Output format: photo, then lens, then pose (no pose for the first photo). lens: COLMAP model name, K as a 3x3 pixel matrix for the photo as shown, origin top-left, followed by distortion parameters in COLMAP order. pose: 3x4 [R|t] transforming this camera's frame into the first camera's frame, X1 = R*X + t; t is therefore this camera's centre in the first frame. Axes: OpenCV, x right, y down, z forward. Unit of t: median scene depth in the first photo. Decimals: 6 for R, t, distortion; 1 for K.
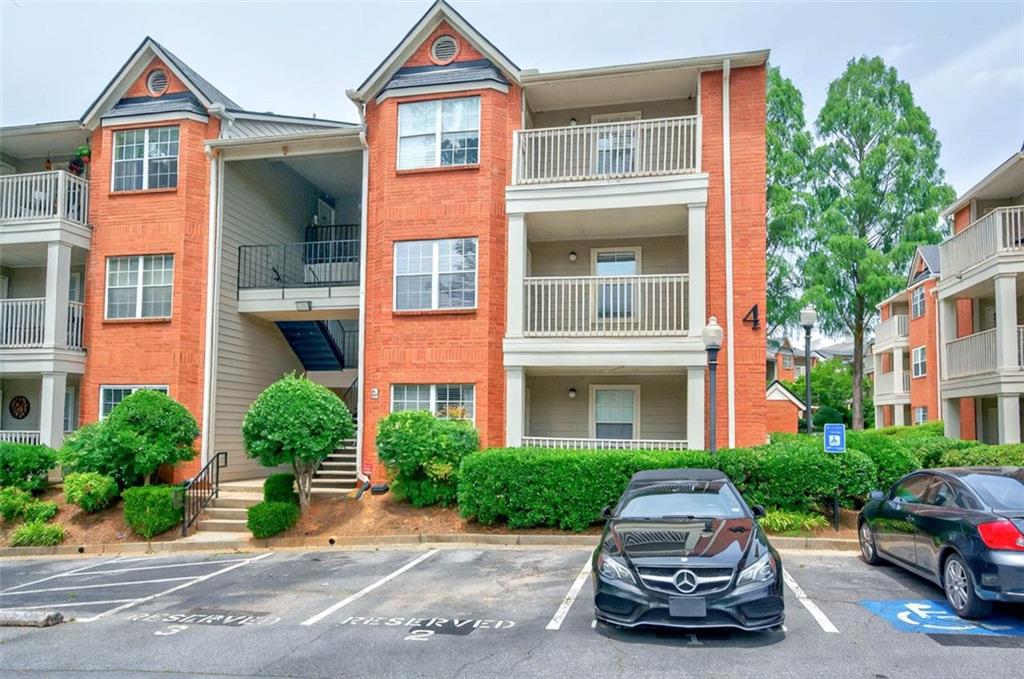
lens RADIAL K [[731.4, 0, 571.7], [0, 731.4, 375.7], [0, 0, 1]] dist [-0.004668, 0.003501]
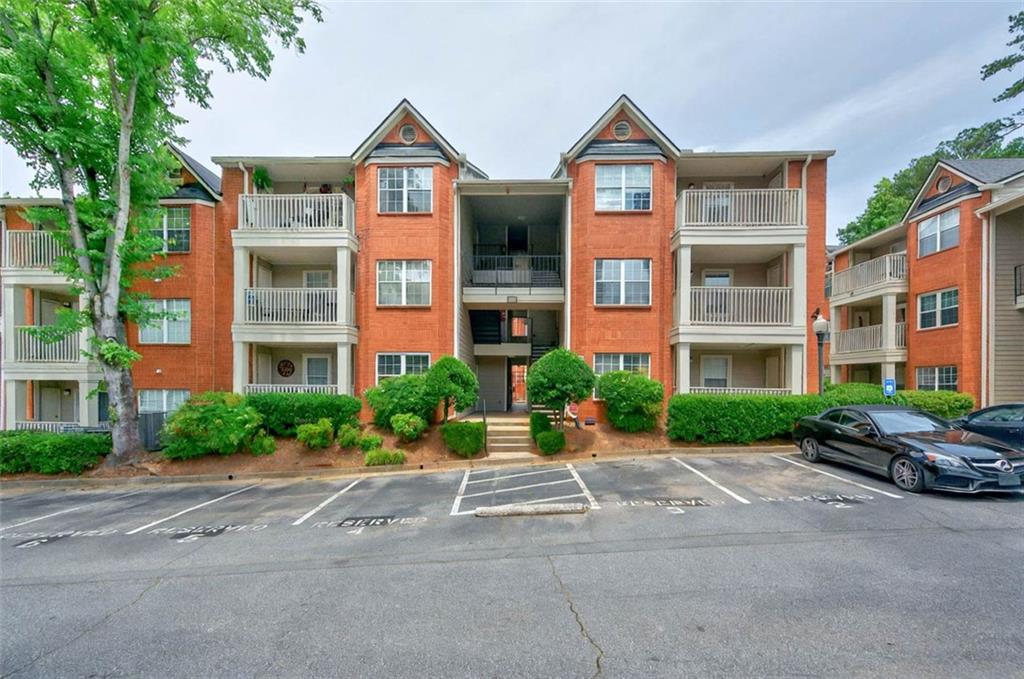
lens RADIAL K [[477.3, 0, 512.4], [0, 477.3, 380.9], [0, 0, 1]] dist [0.002888, -0.000122]
pose [[0.981974, -0.001770, 0.189008, -0.596891], [-0.010694, 0.997834, 0.064906, 0.006007], [-0.188714, -0.065757, 0.979828, 0.048649]]
